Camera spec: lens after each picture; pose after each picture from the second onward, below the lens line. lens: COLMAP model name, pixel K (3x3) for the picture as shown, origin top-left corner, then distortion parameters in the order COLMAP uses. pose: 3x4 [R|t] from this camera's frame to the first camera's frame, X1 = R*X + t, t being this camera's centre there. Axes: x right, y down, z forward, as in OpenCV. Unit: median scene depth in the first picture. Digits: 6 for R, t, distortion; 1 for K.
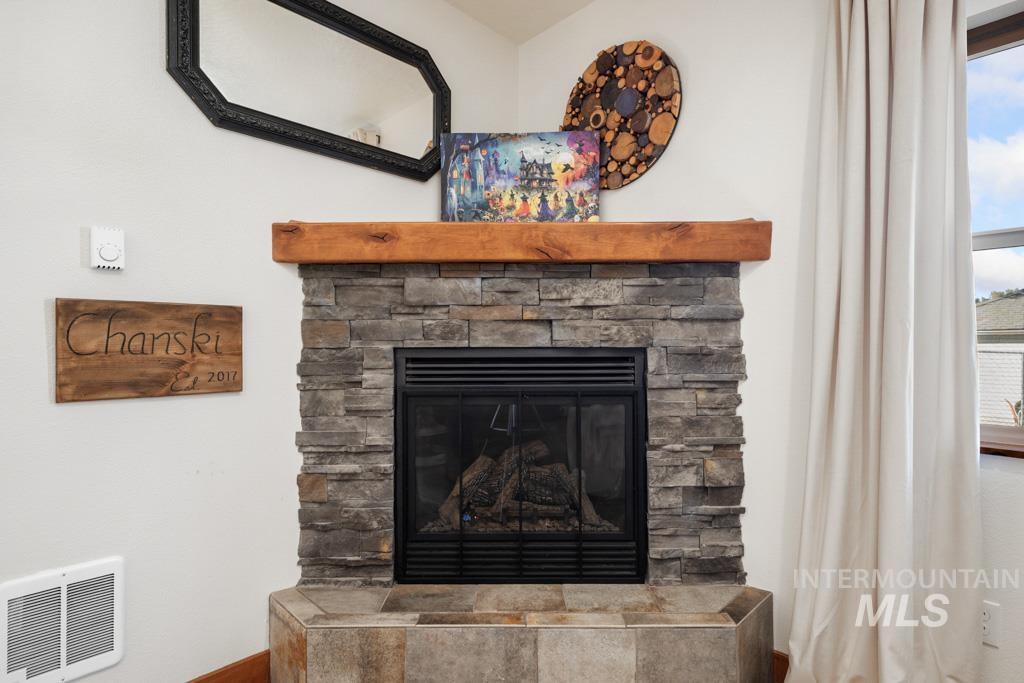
lens RADIAL K [[518.2, 0, 512.1], [0, 518.2, 337.8], [0, 0, 1]] dist [0.013745, 0.000087]
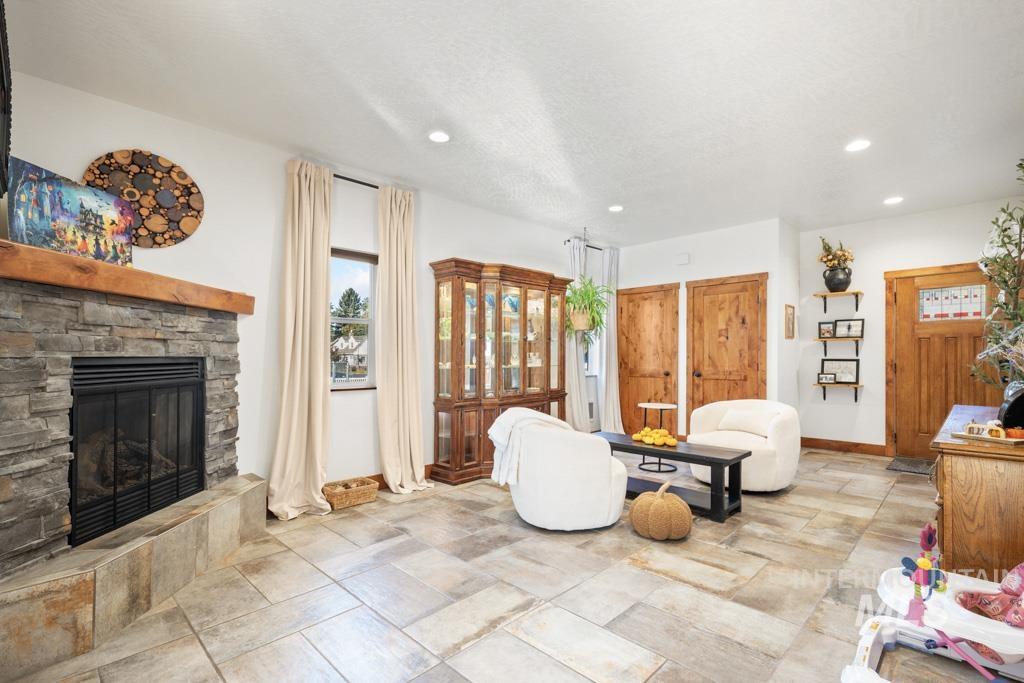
lens RADIAL K [[474.3, 0, 512.2], [0, 474.3, 348.9], [0, 0, 1]] dist [-0.000126, -0.000045]
pose [[-0.005559, 0.015658, 0.999862, -1.354691], [-0.015993, 0.999748, -0.015745, 0.000533], [-0.999857, -0.016079, -0.005307, -0.032632]]
